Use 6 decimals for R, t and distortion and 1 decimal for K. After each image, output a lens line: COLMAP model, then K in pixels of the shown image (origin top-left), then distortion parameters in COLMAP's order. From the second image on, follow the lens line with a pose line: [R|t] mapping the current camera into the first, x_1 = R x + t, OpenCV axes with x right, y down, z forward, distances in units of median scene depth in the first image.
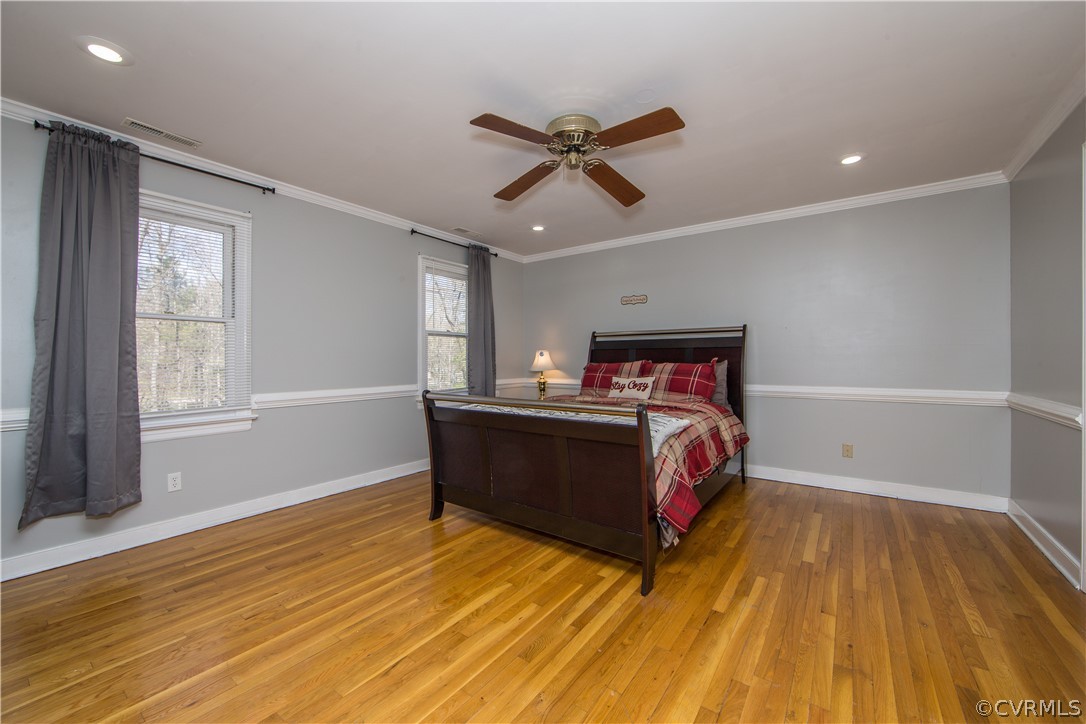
lens RADIAL K [[431.0, 0, 543.0], [0, 431.0, 362.0], [0, 0, 1]] dist [0.001107, -0.000030]
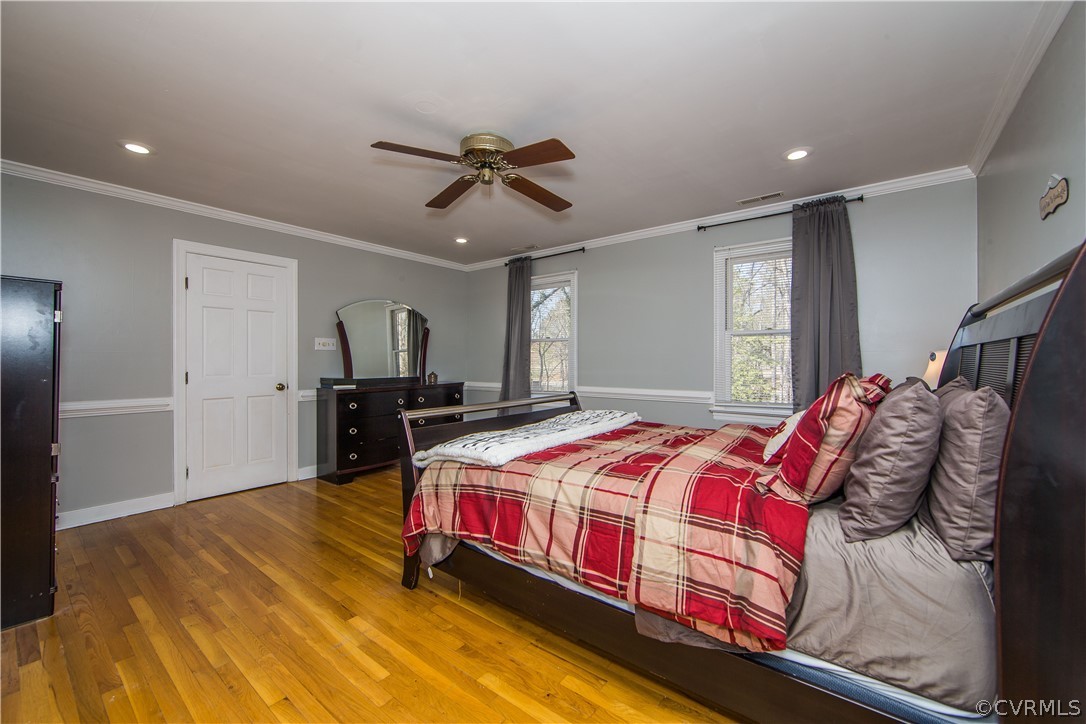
lens RADIAL K [[428.0, 0, 543.0], [0, 428.0, 362.0], [0, 0, 1]] dist [-0.000613, -0.000073]
pose [[-0.036680, 0.015213, -0.999211, 1.028344], [-0.007203, 0.999854, 0.015487, -0.035419], [0.999301, 0.007765, -0.036565, 1.096024]]
